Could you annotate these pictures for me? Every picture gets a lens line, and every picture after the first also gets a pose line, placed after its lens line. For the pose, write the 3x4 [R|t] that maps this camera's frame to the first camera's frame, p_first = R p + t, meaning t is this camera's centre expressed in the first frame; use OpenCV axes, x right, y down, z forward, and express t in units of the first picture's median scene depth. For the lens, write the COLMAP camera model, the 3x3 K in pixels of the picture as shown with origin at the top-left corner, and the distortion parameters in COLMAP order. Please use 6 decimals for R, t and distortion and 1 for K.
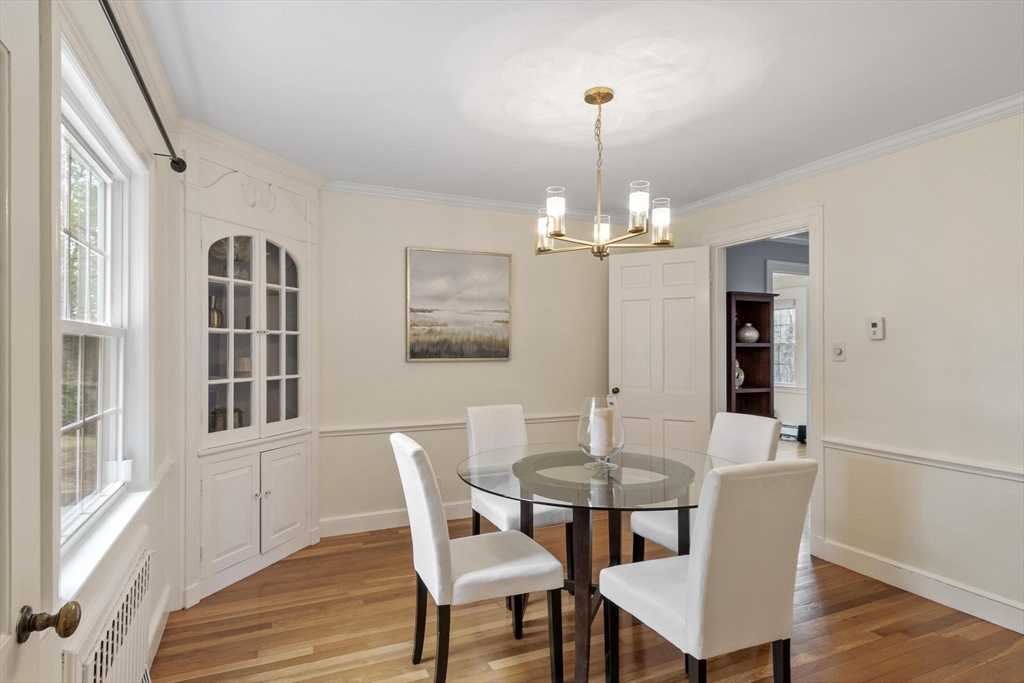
lens RADIAL K [[498.5, 0, 512.0], [0, 498.5, 341.5], [0, 0, 1]] dist [-0.000005, -0.000010]
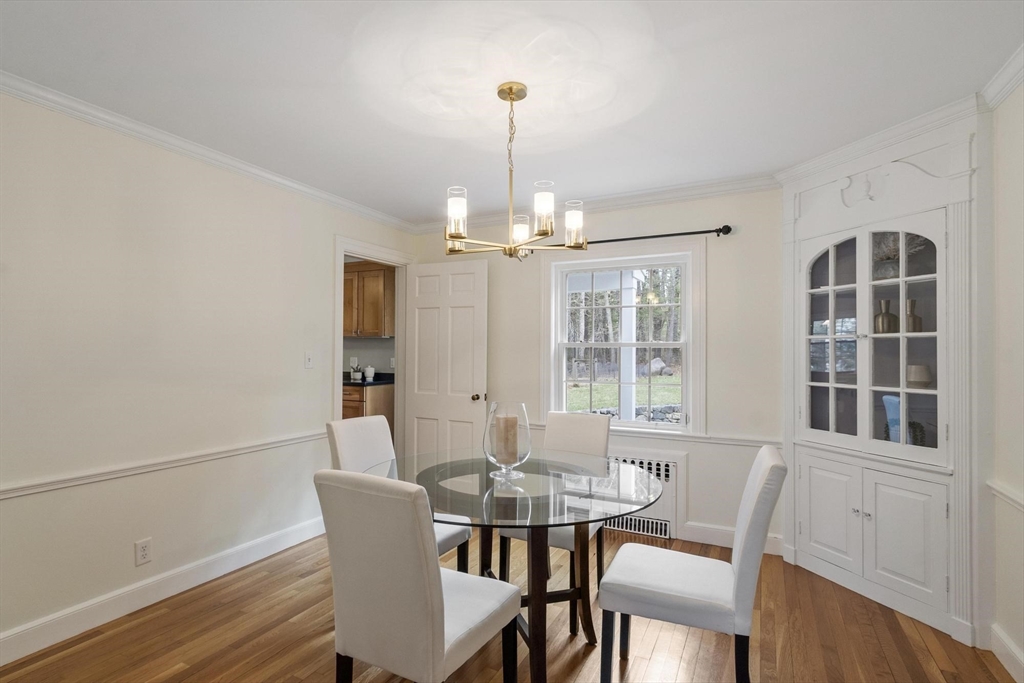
lens RADIAL K [[526.6, 0, 509.7], [0, 526.6, 343.4], [0, 0, 1]] dist [0.000813, -0.000655]
pose [[-0.744013, -0.011188, -0.668072, 0.669057], [-0.001629, 0.999887, -0.014931, 0.009871], [0.668163, -0.010021, -0.743947, 1.367822]]
